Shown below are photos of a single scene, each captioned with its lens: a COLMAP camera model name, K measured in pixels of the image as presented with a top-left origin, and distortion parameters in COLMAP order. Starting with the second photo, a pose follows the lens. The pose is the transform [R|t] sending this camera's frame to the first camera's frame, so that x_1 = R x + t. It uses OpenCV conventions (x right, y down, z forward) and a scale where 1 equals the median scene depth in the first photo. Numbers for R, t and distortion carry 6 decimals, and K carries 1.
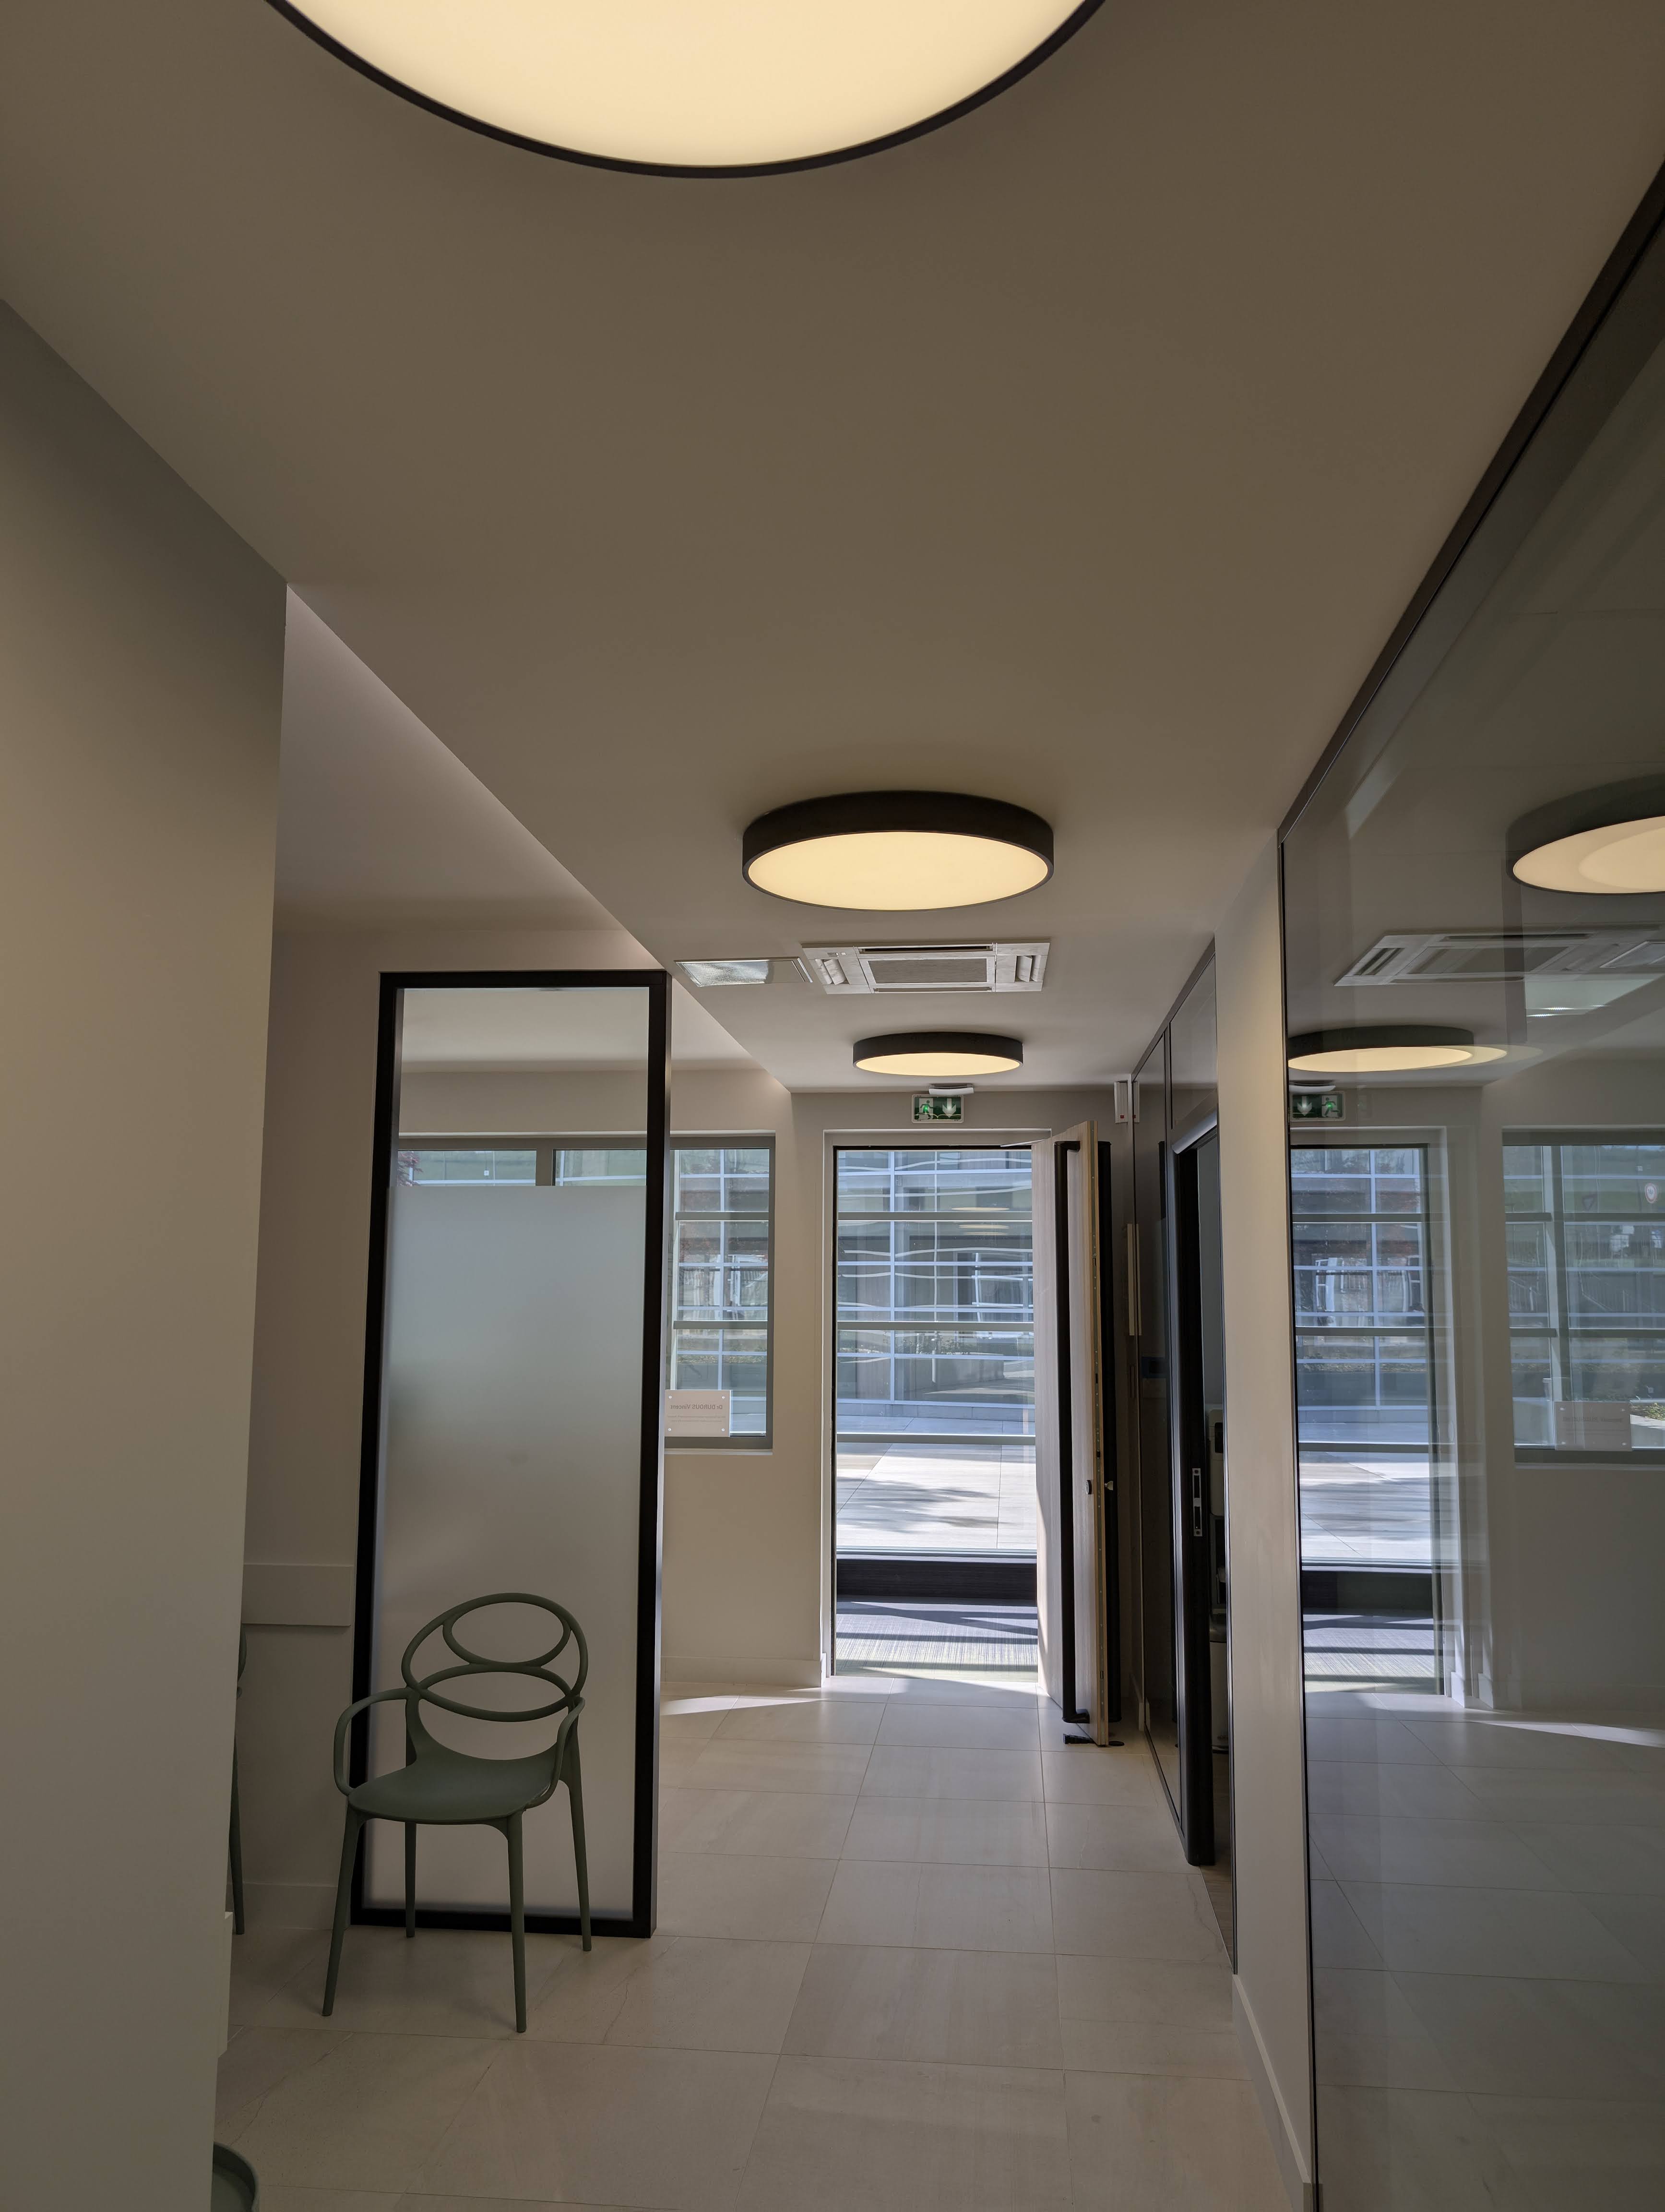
lens RADIAL K [[1584.4, 0, 826.2], [0, 1584.4, 1100.6], [0, 0, 1]] dist [0.007659, -0.014692]
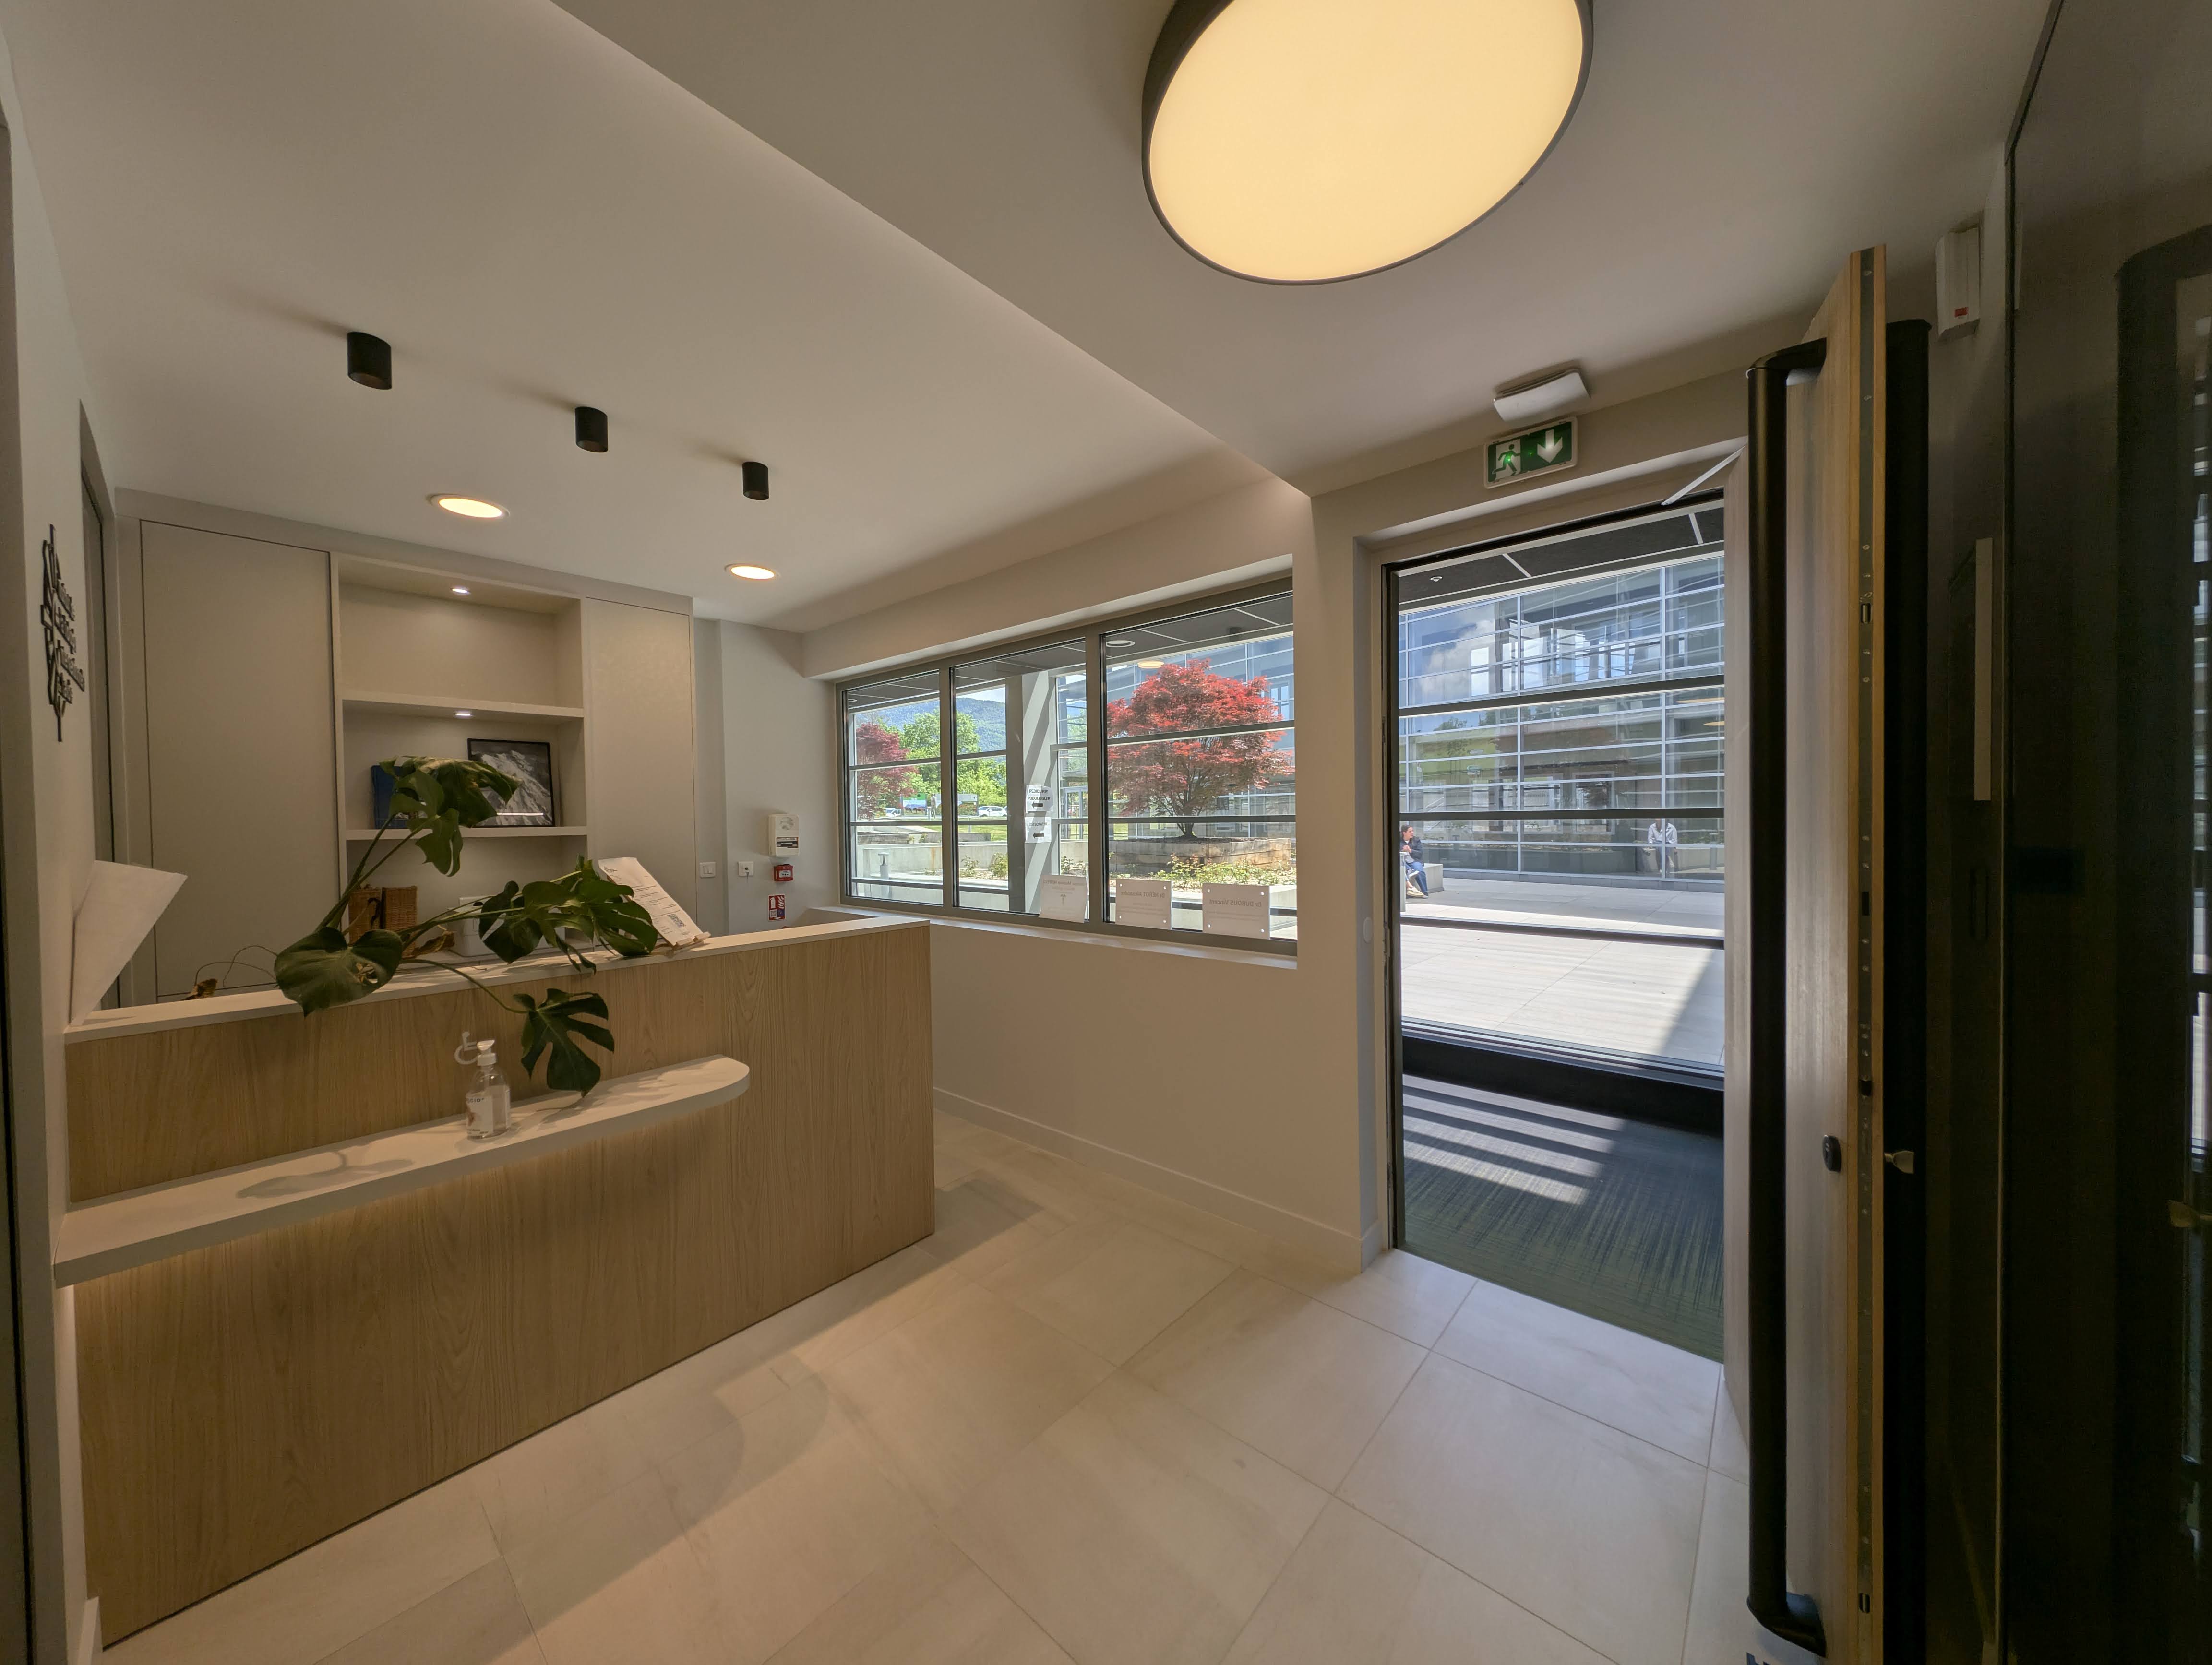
lens RADIAL K [[777.2, 0, 1112.2], [0, 777.2, 835.8], [0, 0, 1]] dist [0.002913, -0.000135]
pose [[0.820544, -0.005018, -0.571561, 0.121237], [0.088635, 0.988983, 0.118563, 0.113141], [0.564669, -0.147946, 0.811949, 0.700278]]
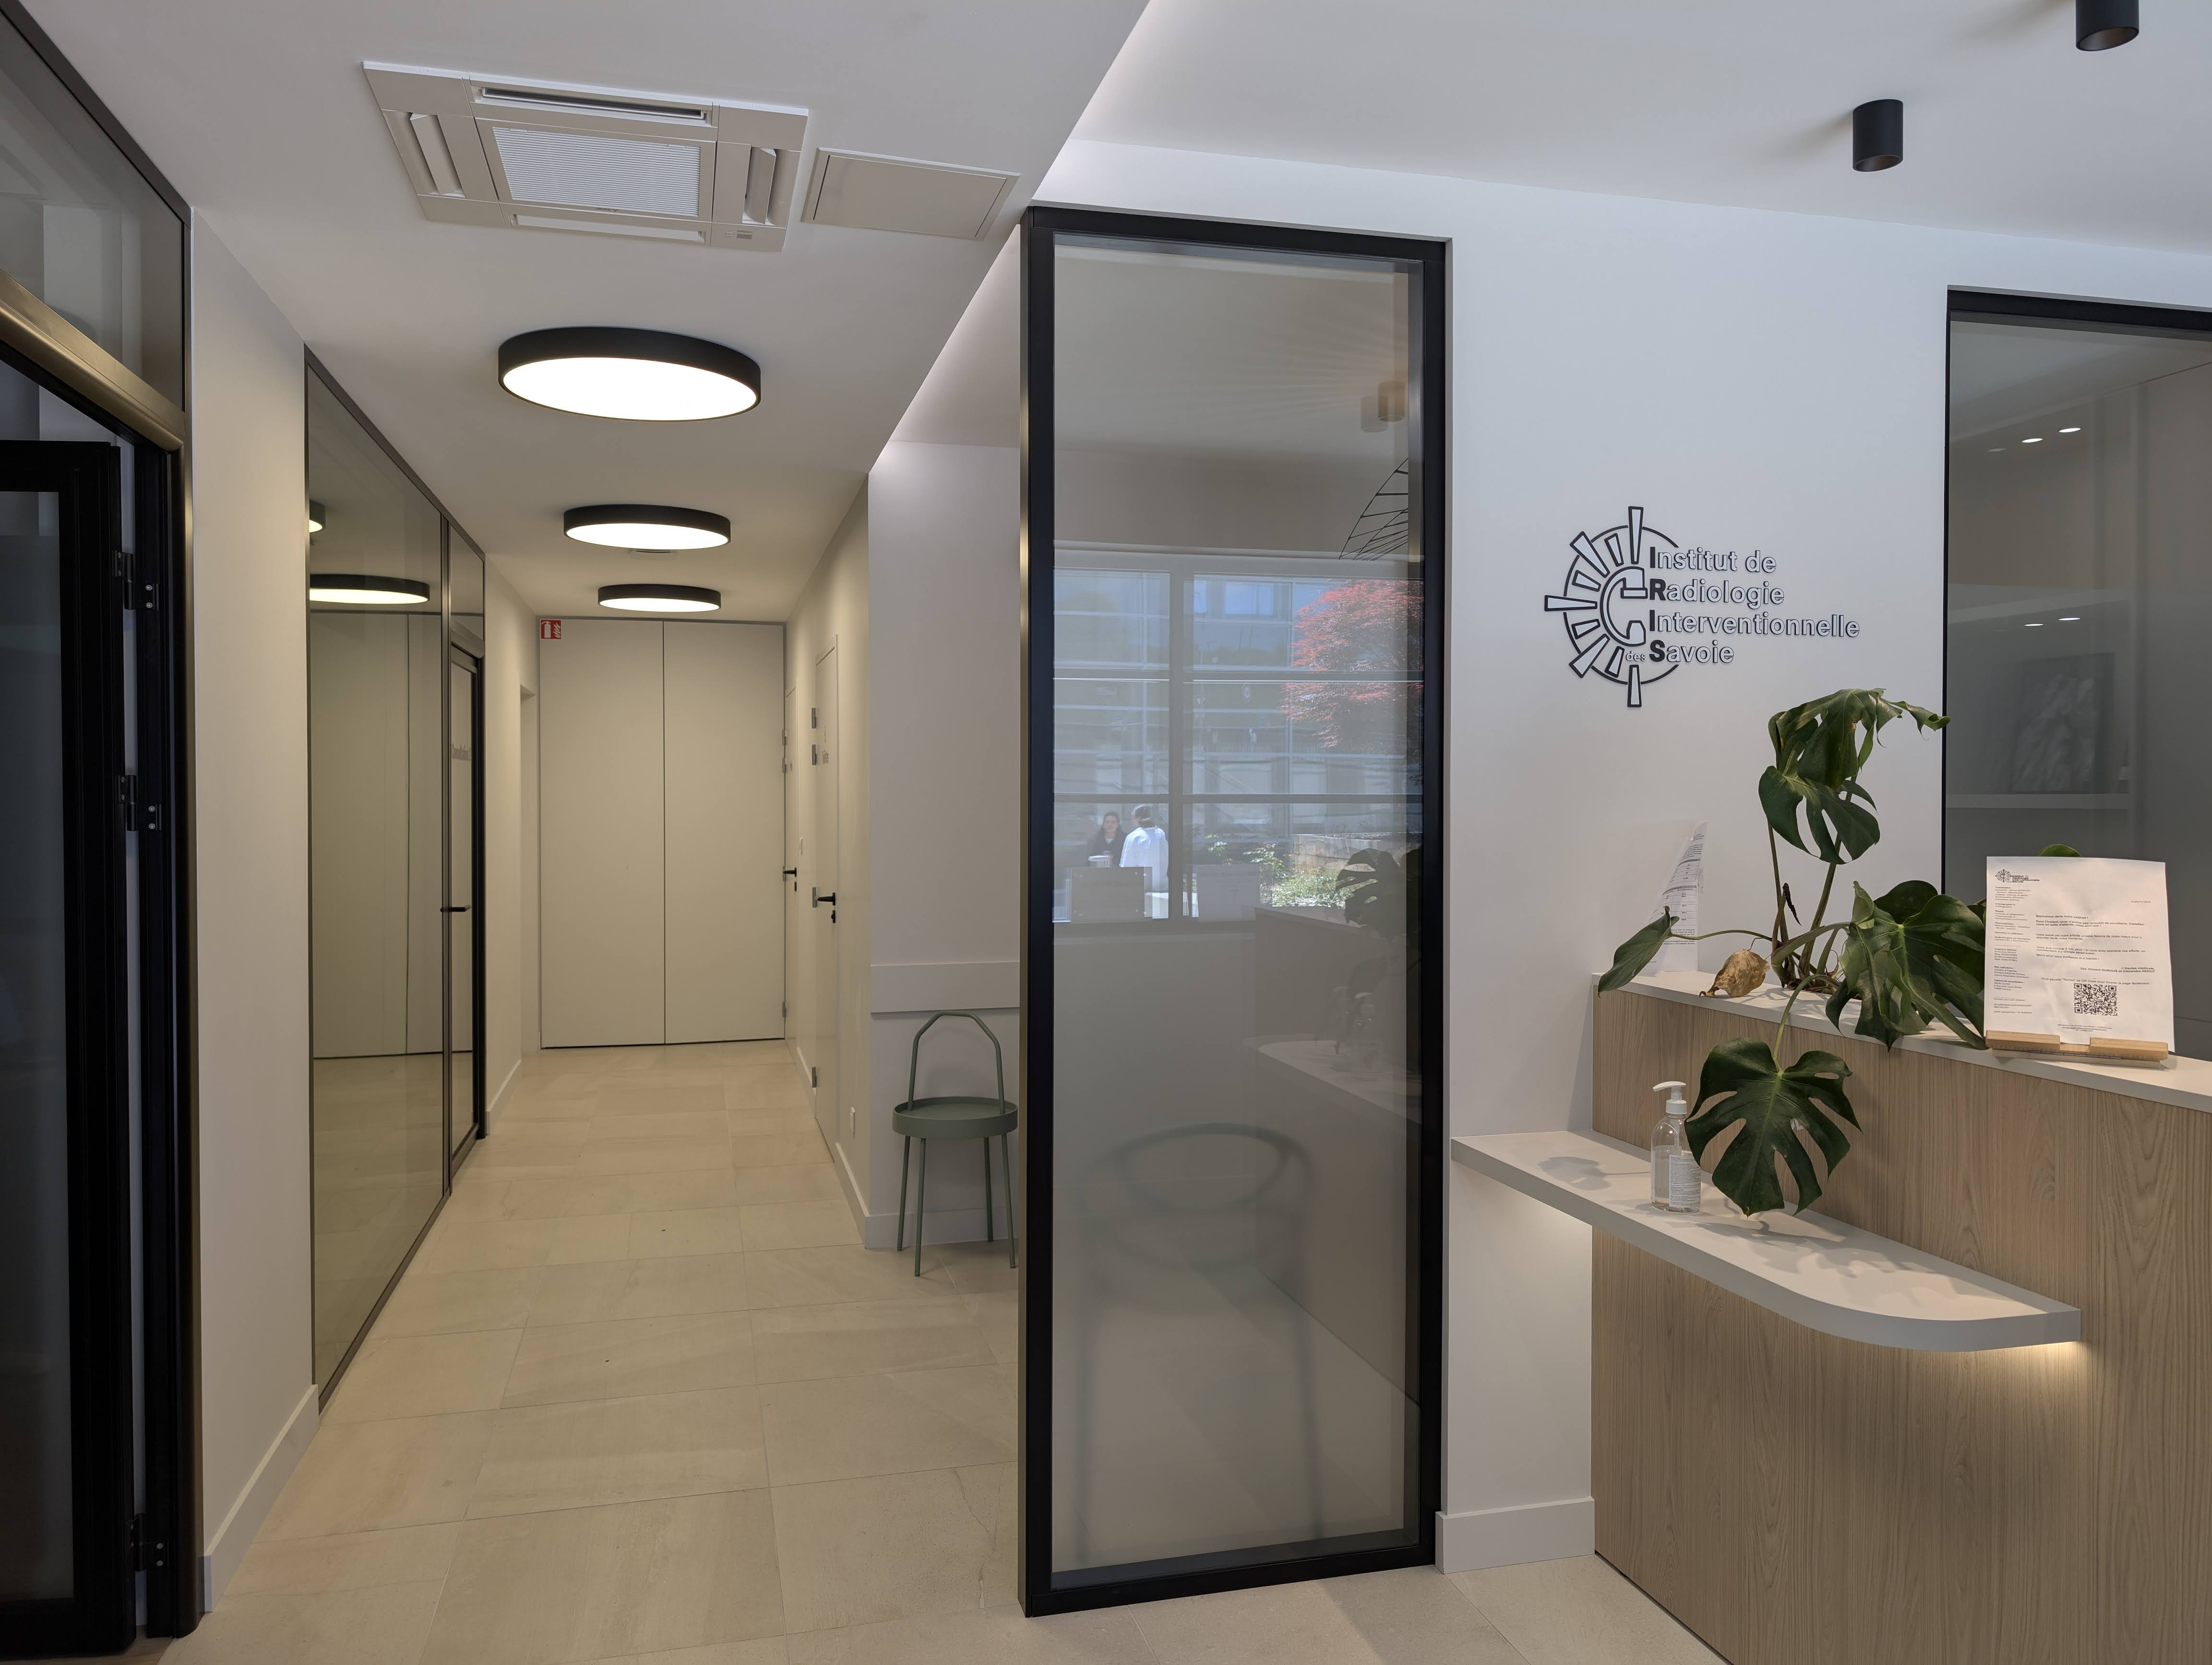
lens RADIAL K [[1584.4, 0, 1090.6], [0, 1584.4, 816.3], [0, 0, 1]] dist [0.007659, -0.014692]
pose [[-0.936548, 0.000587, -0.350539, 0.025637], [0.037927, 0.994298, -0.099664, 0.206960], [0.348482, -0.106635, -0.931230, 1.476587]]
